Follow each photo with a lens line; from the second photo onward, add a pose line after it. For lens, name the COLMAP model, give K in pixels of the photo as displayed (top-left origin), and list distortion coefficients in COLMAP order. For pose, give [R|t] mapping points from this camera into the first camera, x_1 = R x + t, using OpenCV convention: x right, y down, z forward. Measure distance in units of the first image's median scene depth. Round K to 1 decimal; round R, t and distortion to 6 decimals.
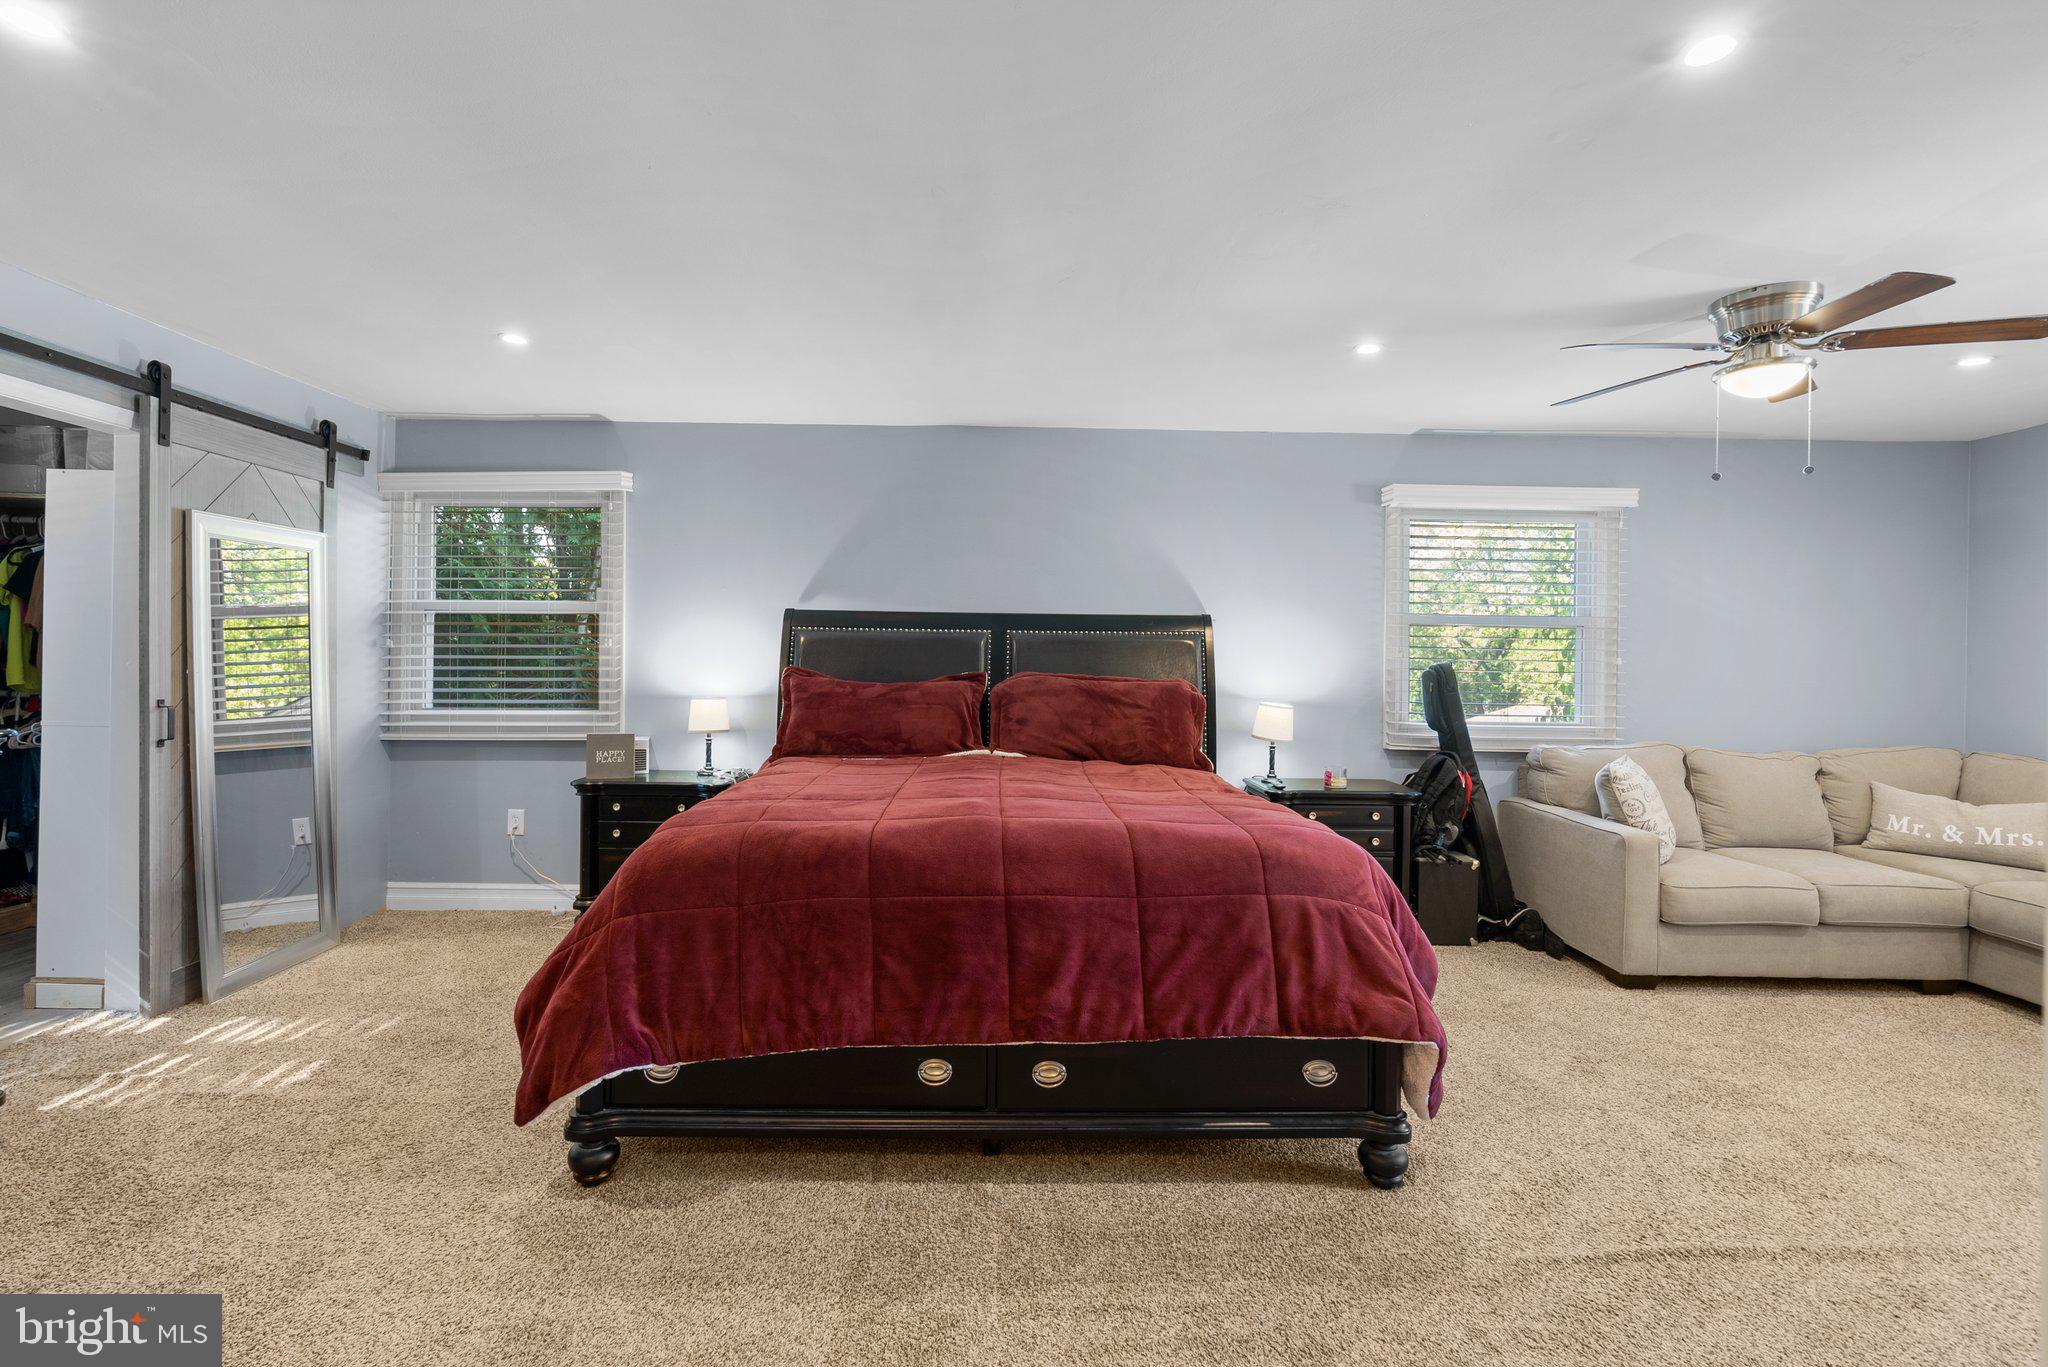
lens RADIAL K [[946.0, 0, 1041.2], [0, 946.0, 676.7], [0, 0, 1]] dist [-0.002531, 0.000621]
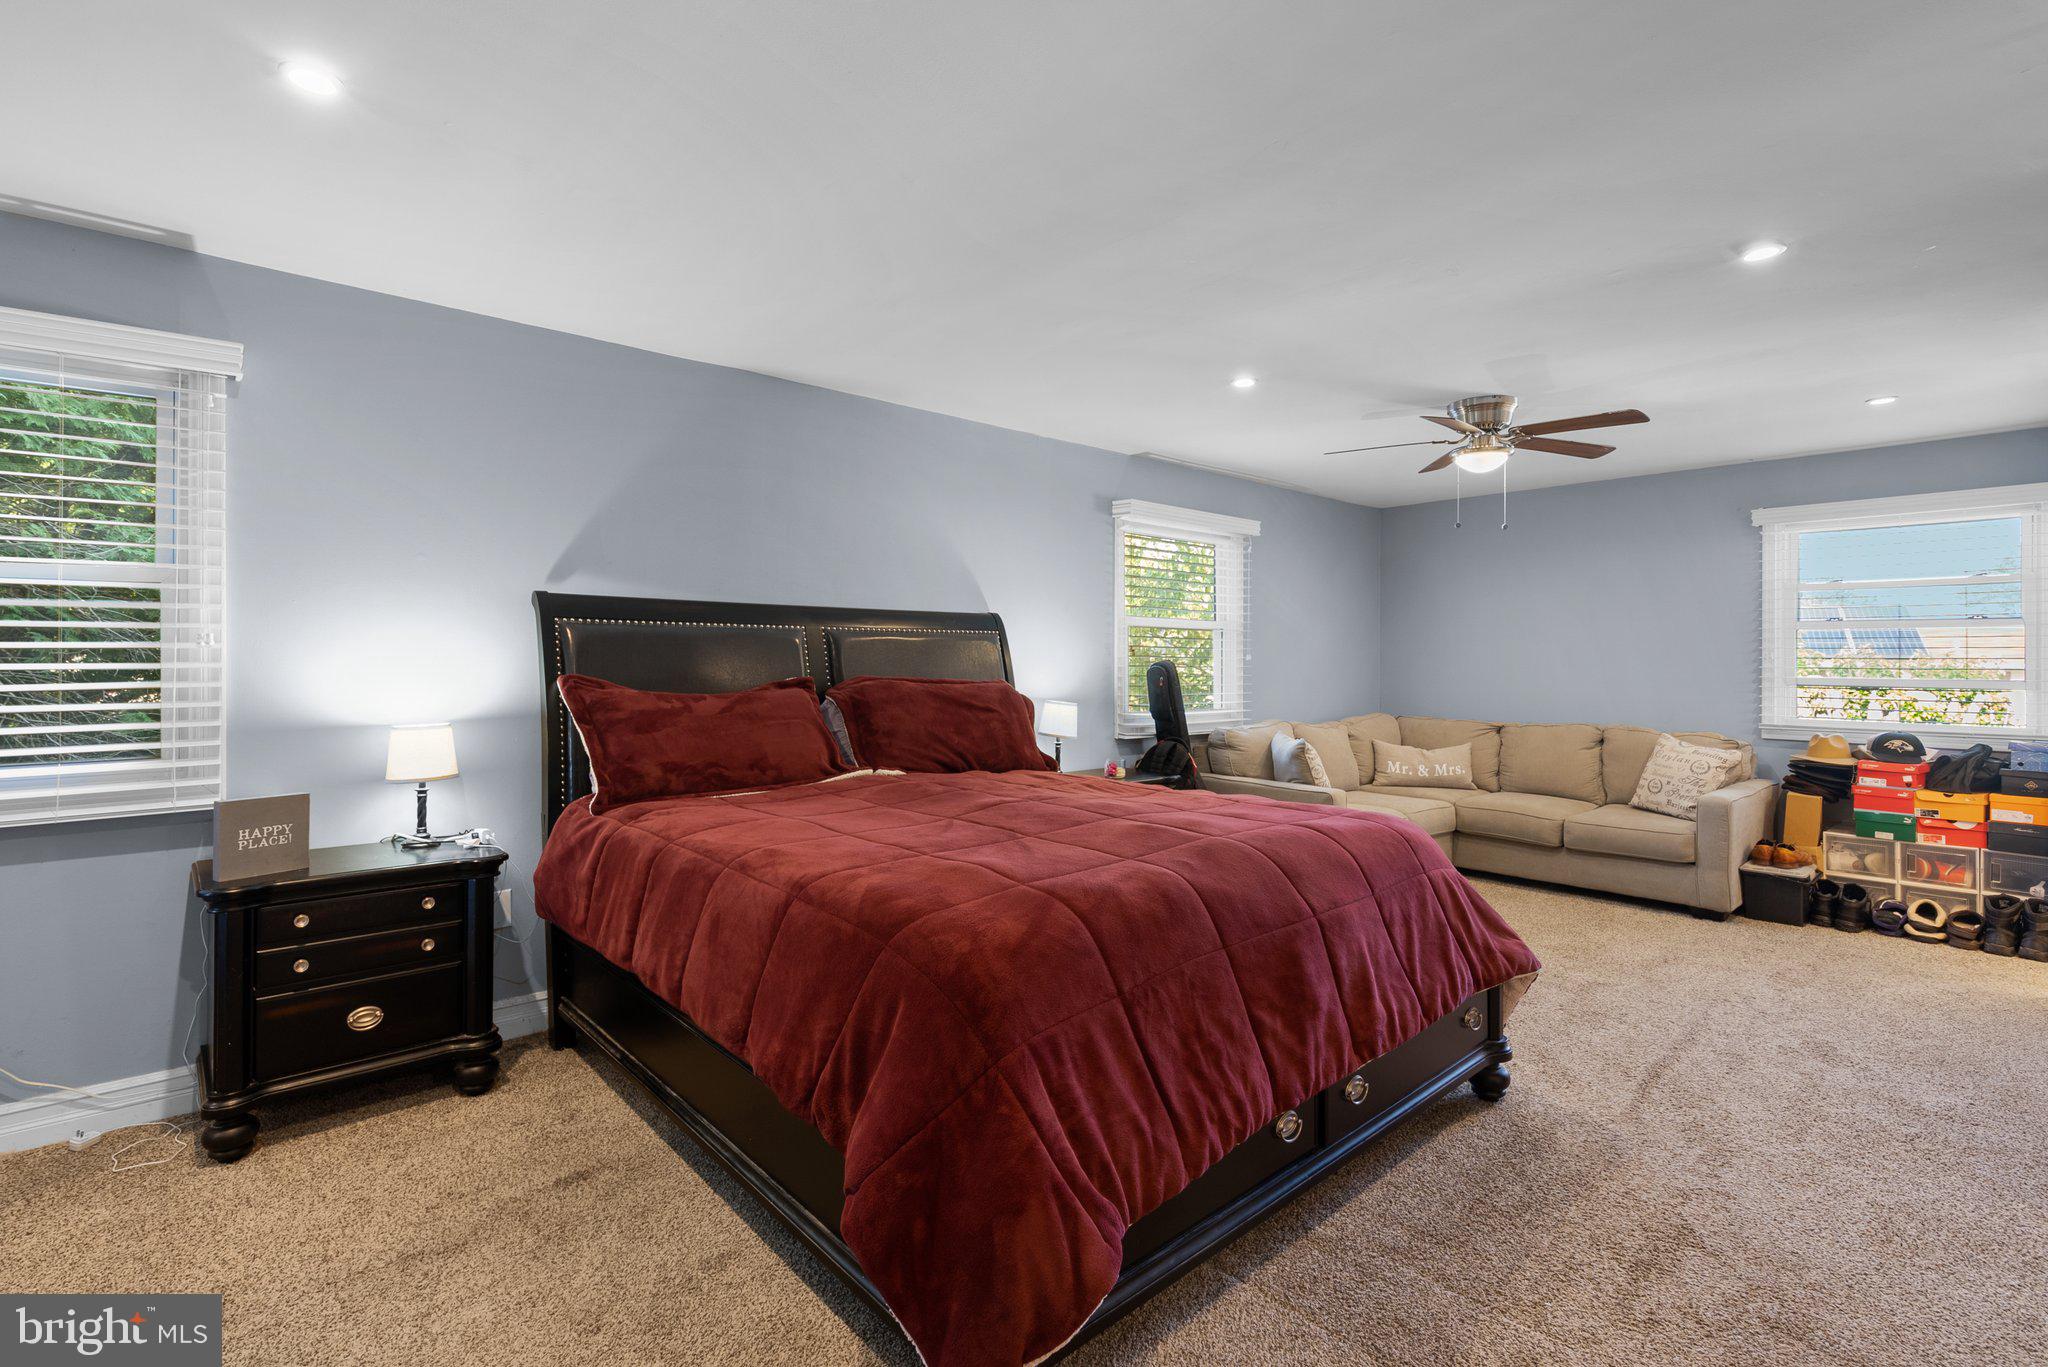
lens RADIAL K [[946.0, 0, 1018.4], [0, 946.0, 669.7], [0, 0, 1]] dist [-0.002531, 0.000621]
pose [[0.758869, -0.016307, 0.651040, -0.473762], [0.015573, 0.999855, 0.006891, -0.014360], [-0.651058, 0.004910, 0.759012, 0.258669]]
